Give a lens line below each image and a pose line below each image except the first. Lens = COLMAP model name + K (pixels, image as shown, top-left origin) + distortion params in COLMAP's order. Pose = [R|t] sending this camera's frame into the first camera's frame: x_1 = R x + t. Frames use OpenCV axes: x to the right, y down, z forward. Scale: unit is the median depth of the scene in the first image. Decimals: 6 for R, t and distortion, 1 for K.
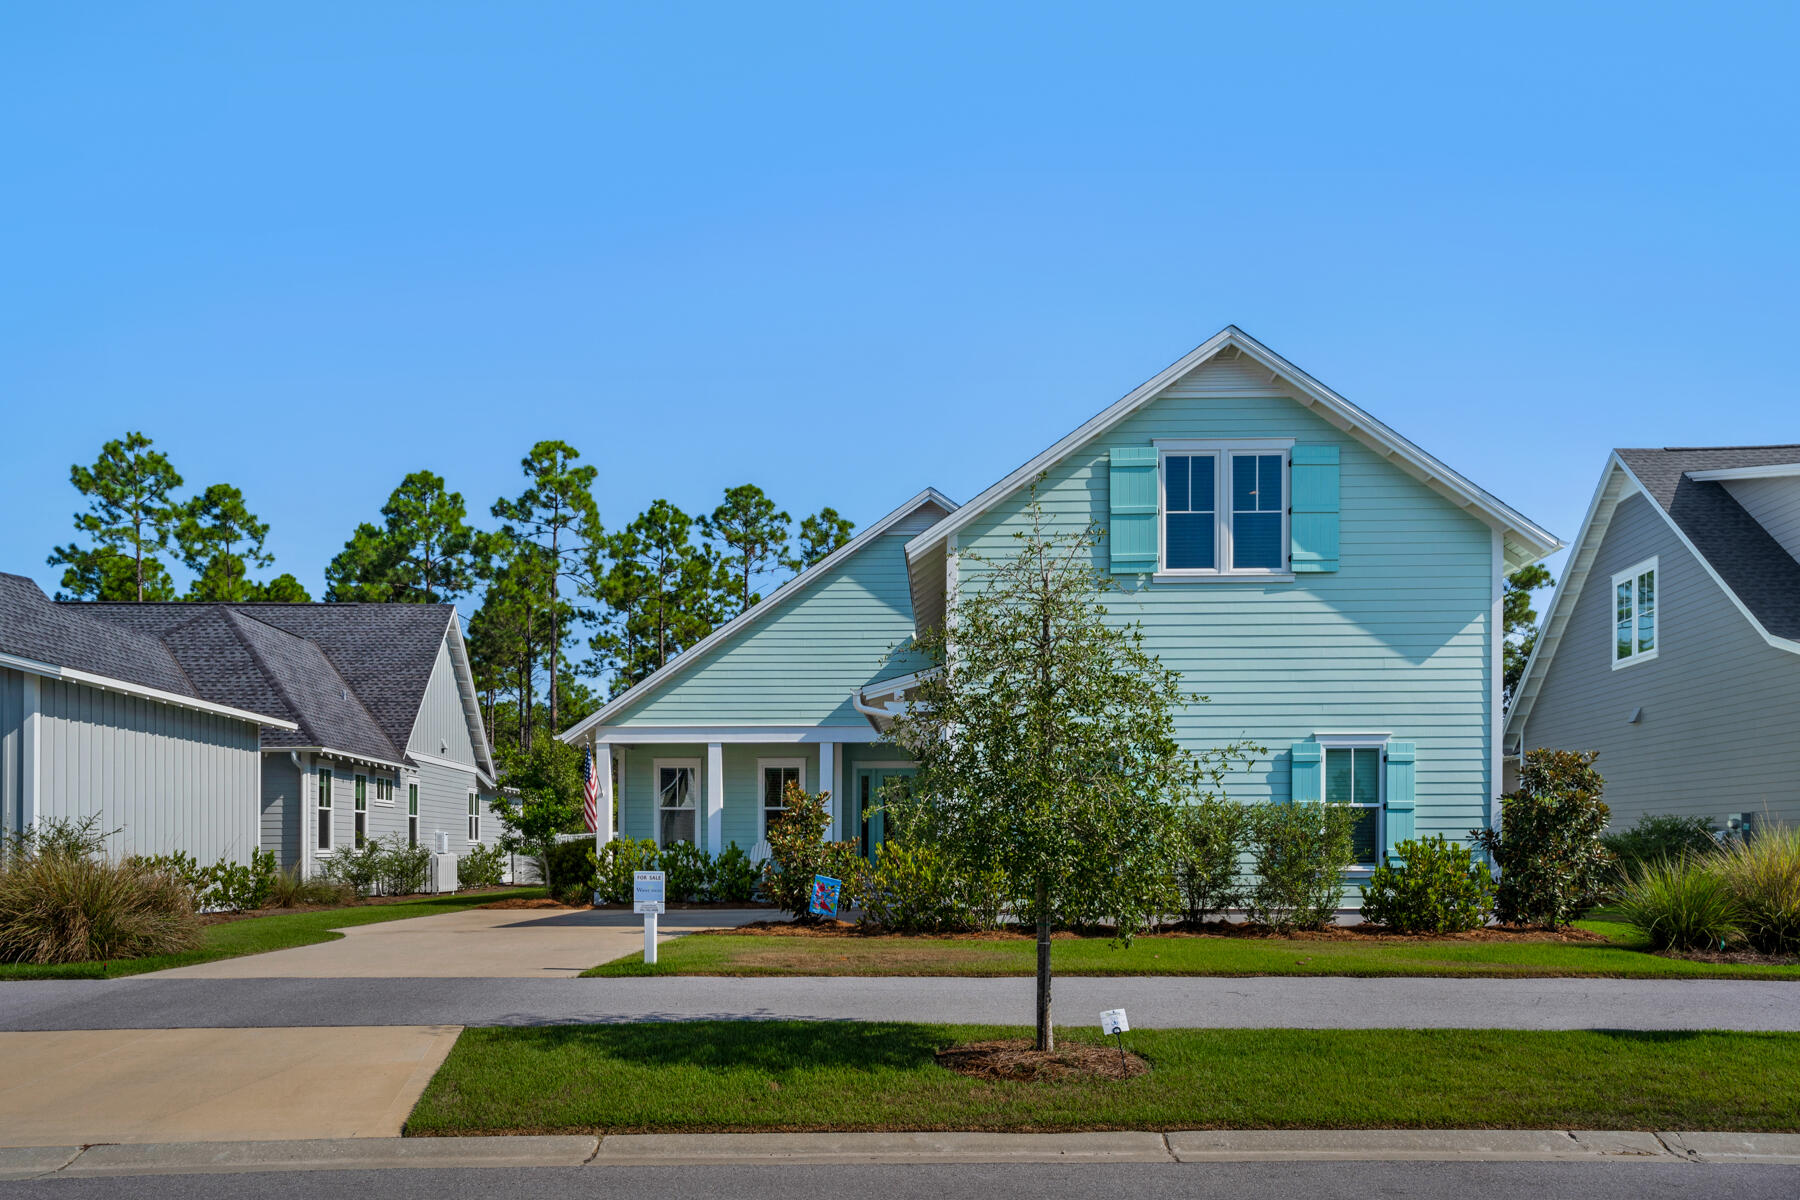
lens RADIAL K [[1333.8, 0, 907.3], [0, 1333.8, 853.3], [0, 0, 1]] dist [0.003759, 0.000254]
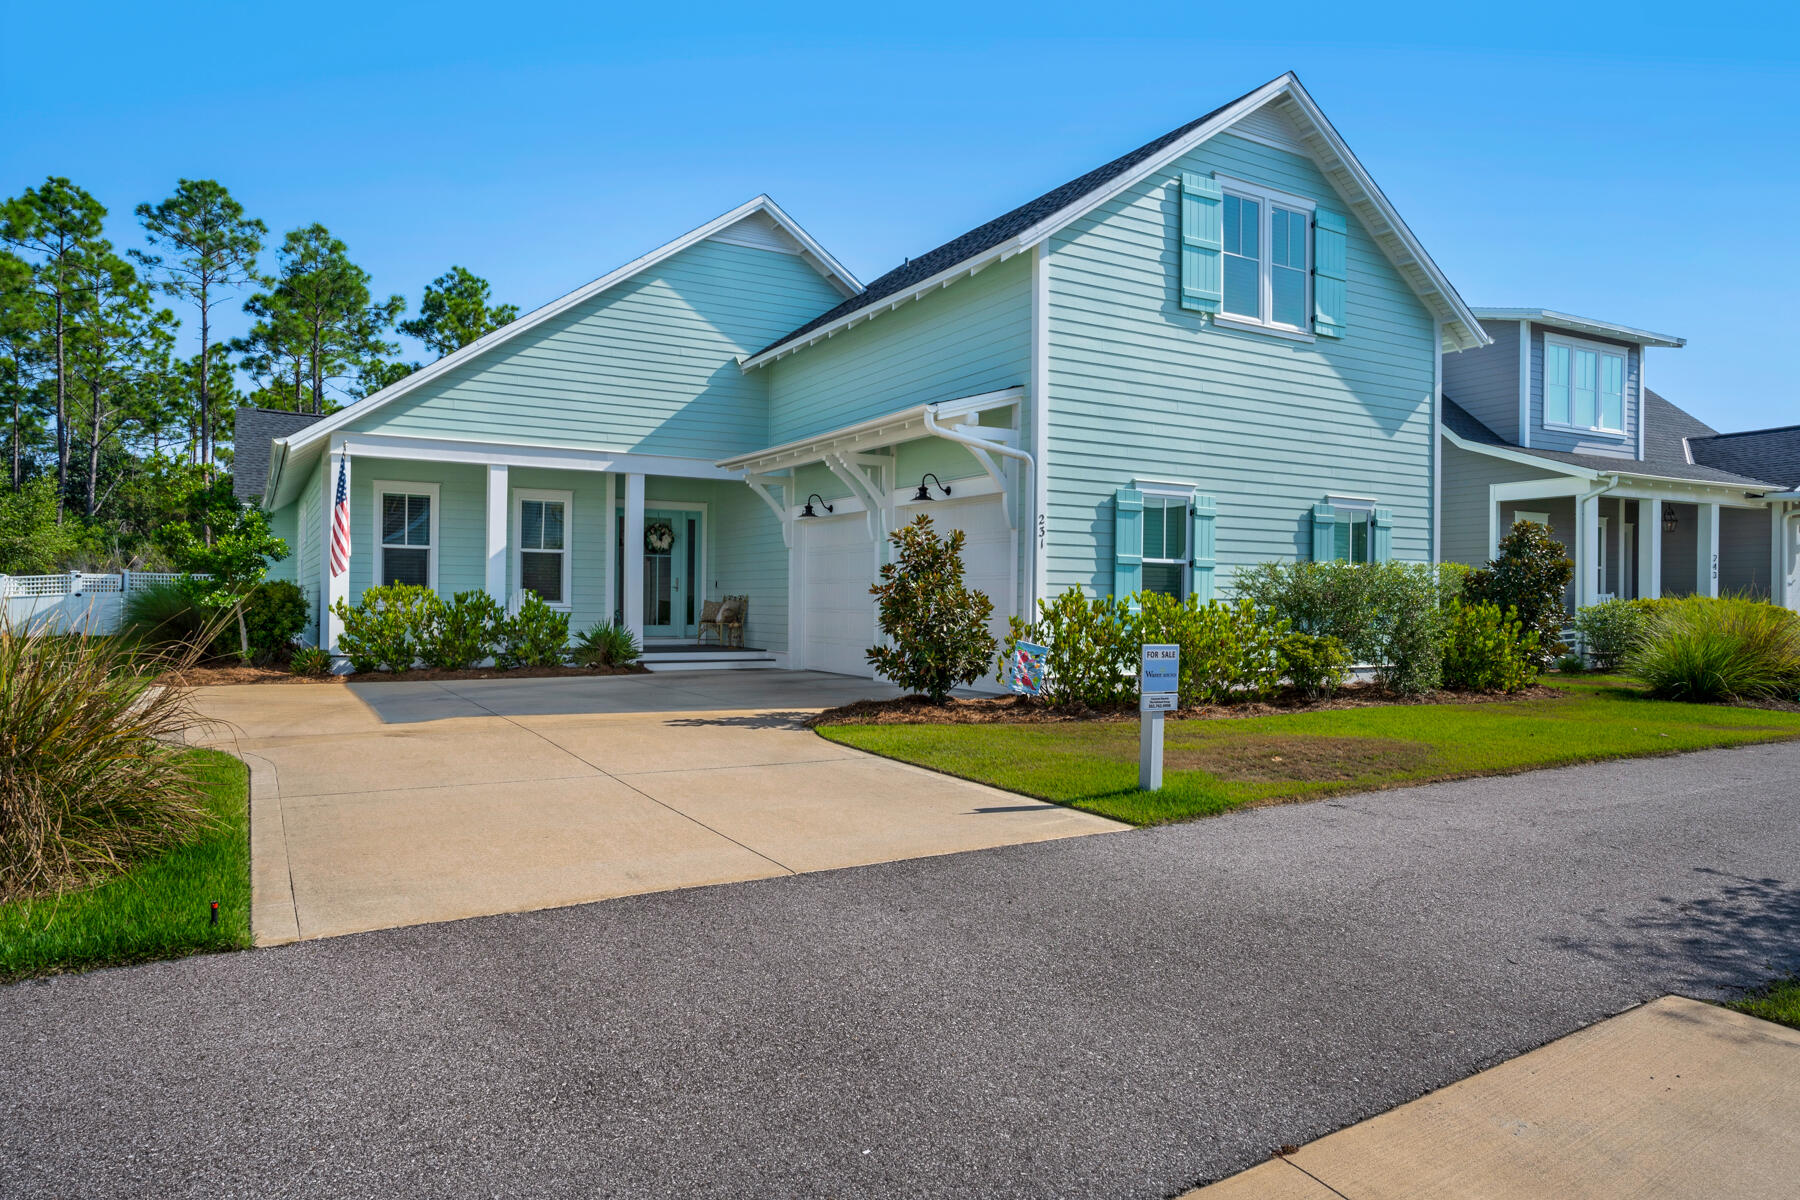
lens RADIAL K [[1140.5, 0, 900.0], [0, 1140.5, 600.0], [0, 0, 1]] dist [-0.036175, 0.052760]
pose [[0.852156, 0.011752, 0.523156, -0.291795], [-0.010559, 0.999930, -0.005262, -0.001774], [-0.523181, -0.001040, 0.852221, 0.302639]]
